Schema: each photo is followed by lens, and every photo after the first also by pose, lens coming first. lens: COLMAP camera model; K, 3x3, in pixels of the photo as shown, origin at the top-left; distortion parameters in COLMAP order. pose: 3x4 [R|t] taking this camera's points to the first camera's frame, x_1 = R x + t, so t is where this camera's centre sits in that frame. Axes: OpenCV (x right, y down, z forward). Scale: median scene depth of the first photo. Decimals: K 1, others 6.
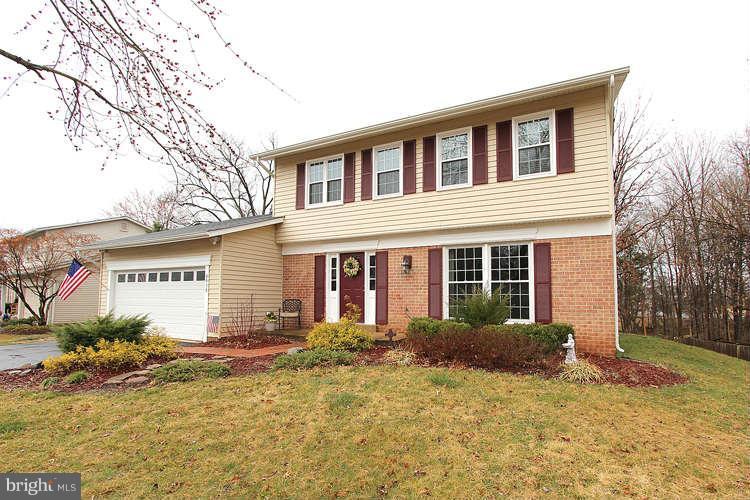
lens RADIAL K [[326.0, 0, 375.0], [0, 326.0, 250.0], [0, 0, 1]] dist [-0.001529, -0.000042]
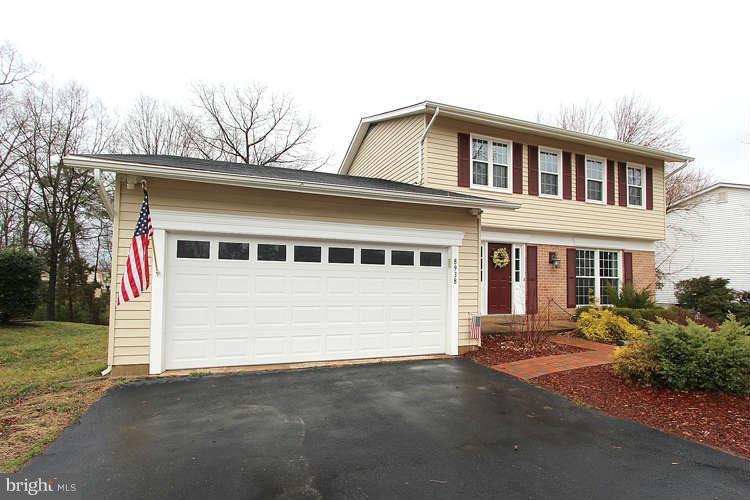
lens RADIAL K [[352.6, 0, 373.2], [0, 352.6, 253.3], [0, 0, 1]] dist [-0.003216, -0.000041]
pose [[0.708234, 0.068448, 0.702652, -1.173071], [-0.106134, 0.994300, 0.010119, 0.073340], [-0.697954, -0.081741, 0.711462, 0.548818]]
